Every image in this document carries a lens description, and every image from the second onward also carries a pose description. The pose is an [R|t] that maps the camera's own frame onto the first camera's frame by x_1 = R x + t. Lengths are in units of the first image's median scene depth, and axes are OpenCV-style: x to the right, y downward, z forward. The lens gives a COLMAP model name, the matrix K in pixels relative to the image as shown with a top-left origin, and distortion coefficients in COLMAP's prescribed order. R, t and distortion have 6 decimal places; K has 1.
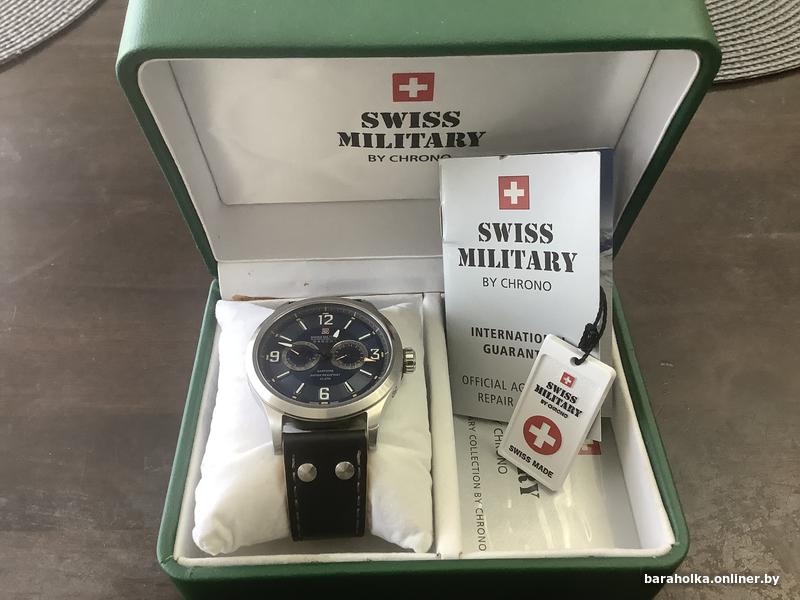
lens RADIAL K [[723.4, 0, 385.9], [0, 723.4, 301.4], [0, 0, 1]] dist [0.090586, -0.185902]
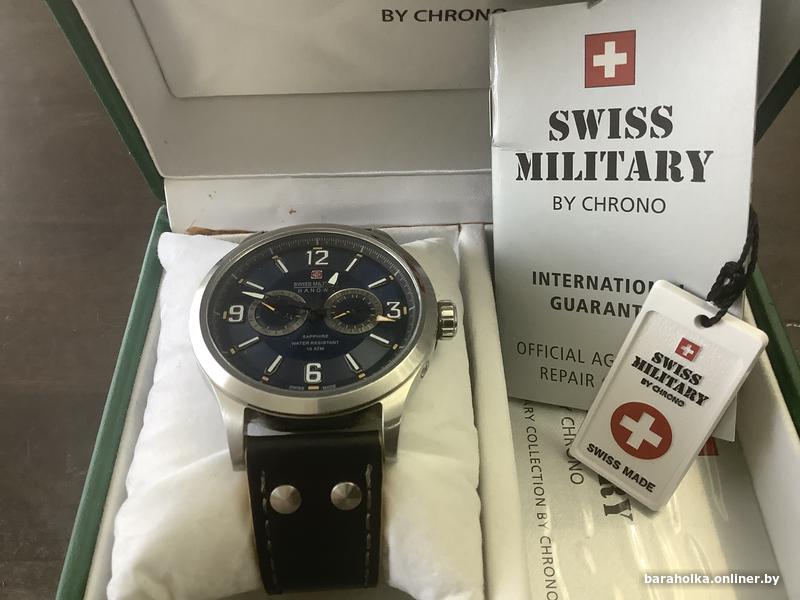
lens RADIAL K [[723.4, 0, 401.8], [0, 723.4, 298.5], [0, 0, 1]] dist [0.090586, -0.185902]
pose [[0.999925, 0.001149, 0.012155, -0.014833], [-0.001757, 0.998739, 0.050168, 0.028686], [-0.012082, -0.050186, 0.998667, 0.340385]]
